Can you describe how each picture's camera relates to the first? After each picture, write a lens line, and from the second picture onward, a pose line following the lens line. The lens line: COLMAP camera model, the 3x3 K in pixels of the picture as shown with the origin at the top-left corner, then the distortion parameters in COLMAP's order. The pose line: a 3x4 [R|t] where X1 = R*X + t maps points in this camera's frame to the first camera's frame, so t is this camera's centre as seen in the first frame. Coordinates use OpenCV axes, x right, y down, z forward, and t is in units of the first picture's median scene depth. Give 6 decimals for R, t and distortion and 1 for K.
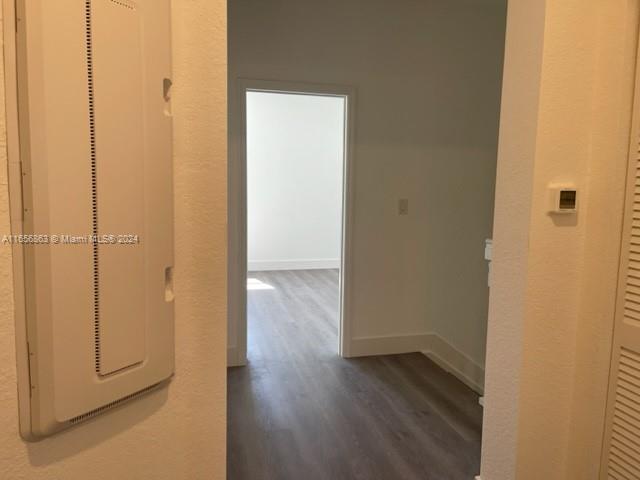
lens RADIAL K [[482.7, 0, 320.0], [0, 482.7, 239.2], [0, 0, 1]] dist [0.052582, -0.069798]
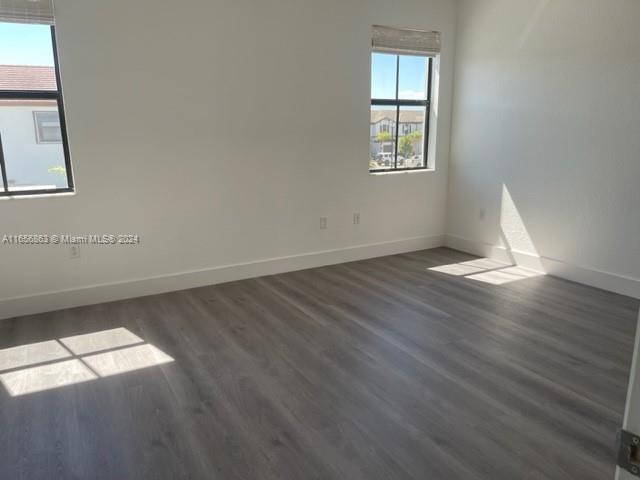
lens RADIAL K [[482.7, 0, 319.4], [0, 482.7, 239.8], [0, 0, 1]] dist [0.052582, -0.069798]
pose [[0.964505, -0.075950, 0.252908, -0.060213], [0.046352, 0.991569, 0.121005, -0.060819], [-0.259966, -0.104987, 0.959893, 0.528427]]
